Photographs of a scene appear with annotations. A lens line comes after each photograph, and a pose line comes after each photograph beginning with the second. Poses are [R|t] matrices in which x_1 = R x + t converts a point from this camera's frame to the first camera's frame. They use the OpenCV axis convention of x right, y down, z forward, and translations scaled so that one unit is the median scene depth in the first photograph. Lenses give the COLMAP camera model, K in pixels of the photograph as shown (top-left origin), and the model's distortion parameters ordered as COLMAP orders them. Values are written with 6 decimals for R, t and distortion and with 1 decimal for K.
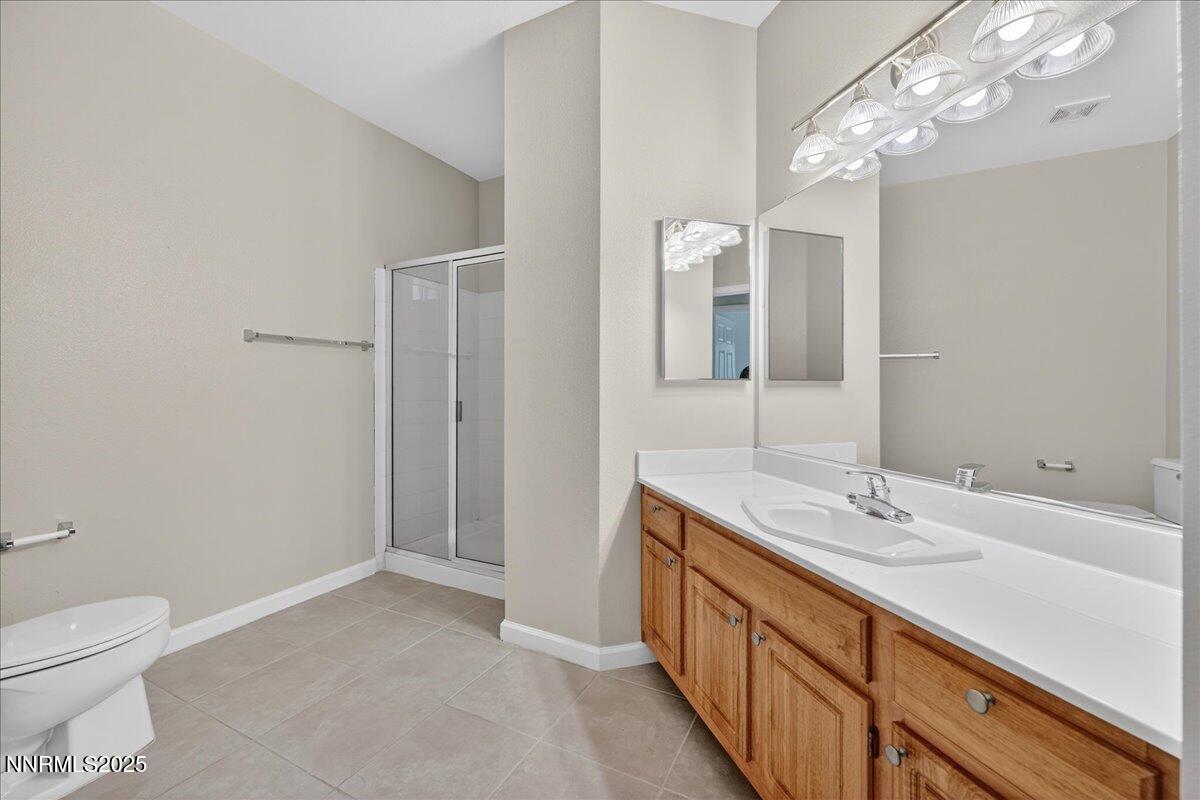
lens RADIAL K [[497.4, 0, 604.3], [0, 497.4, 411.9], [0, 0, 1]] dist [-0.001313, -0.000215]
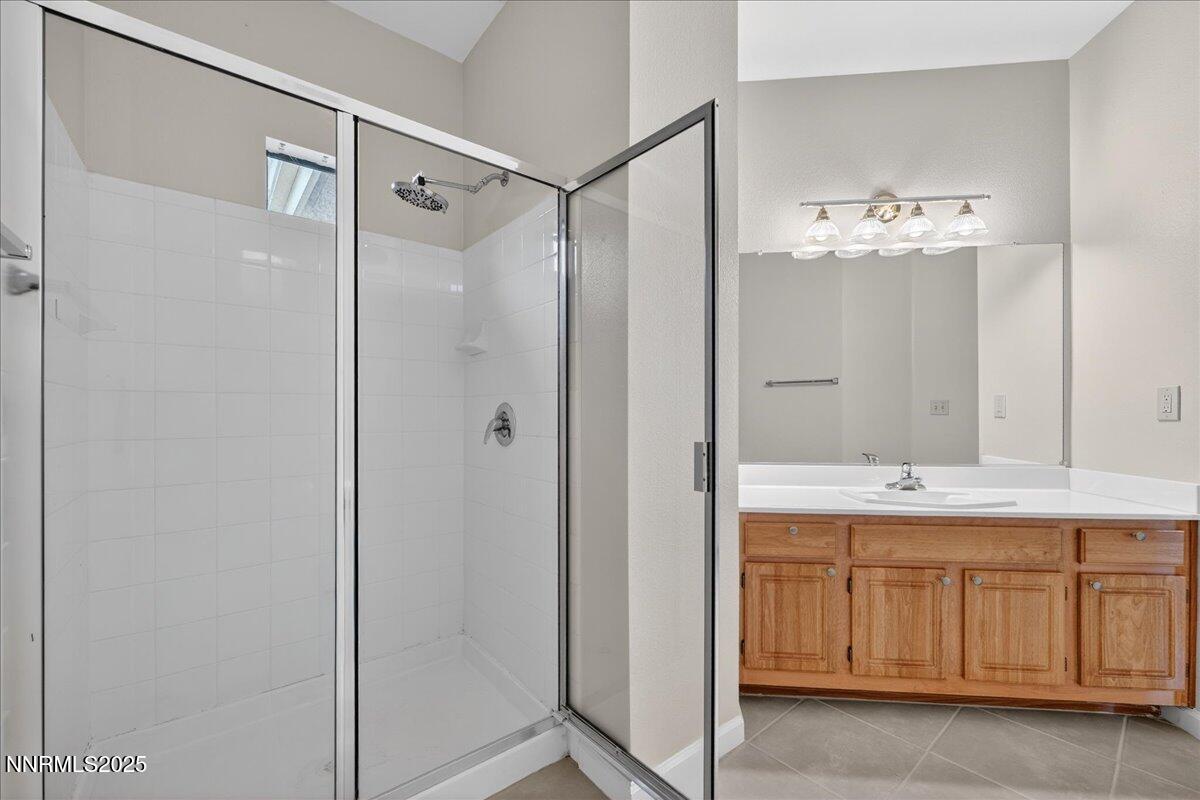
lens RADIAL K [[497.4, 0, 604.3], [0, 497.4, 411.9], [0, 0, 1]] dist [-0.001313, -0.000215]
pose [[0.376755, 0.000724, 0.926313, -1.384734], [0.036642, 0.999205, -0.015685, -0.055785], [-0.925588, 0.039852, 0.376429, 1.364523]]
